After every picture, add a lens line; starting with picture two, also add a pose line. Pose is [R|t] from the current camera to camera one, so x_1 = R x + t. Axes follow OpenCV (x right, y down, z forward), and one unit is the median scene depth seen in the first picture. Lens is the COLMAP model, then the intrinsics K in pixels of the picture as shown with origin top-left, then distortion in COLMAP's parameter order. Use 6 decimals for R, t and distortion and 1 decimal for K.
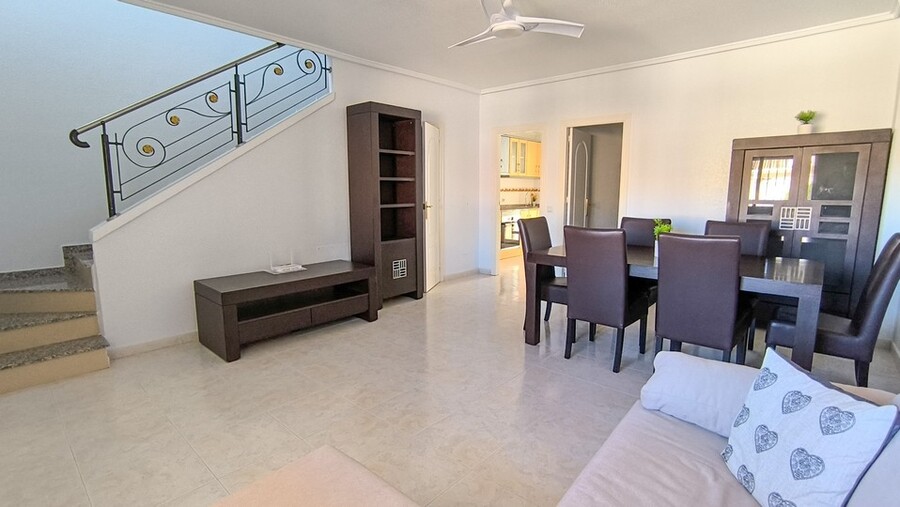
lens RADIAL K [[415.6, 0, 452.4], [0, 415.6, 252.4], [0, 0, 1]] dist [-0.024201, -0.000492]
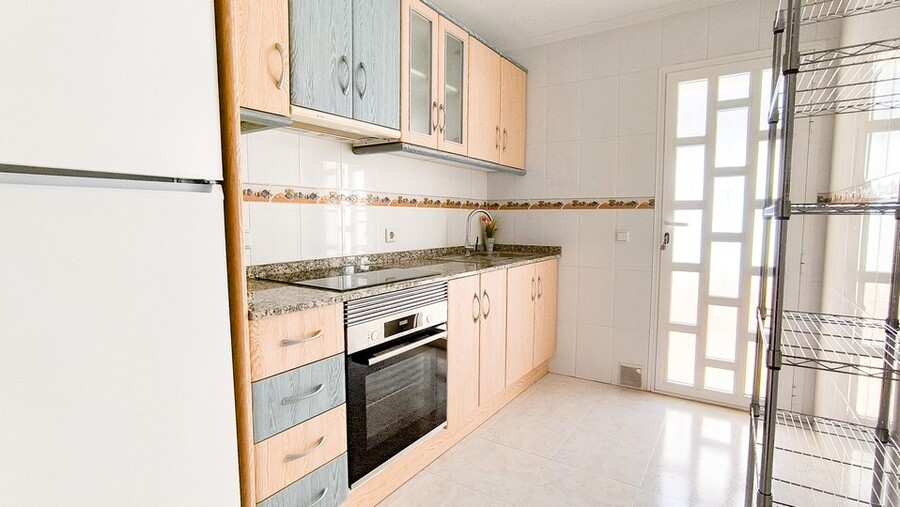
lens RADIAL K [[415.6, 0, 449.8], [0, 415.6, 254.6], [0, 0, 1]] dist [-0.024201, -0.000492]
pose [[0.991600, -0.014031, 0.128581, 0.128906], [0.022156, 0.997832, -0.061977, -0.096088], [-0.127433, 0.064305, 0.989760, 0.722581]]
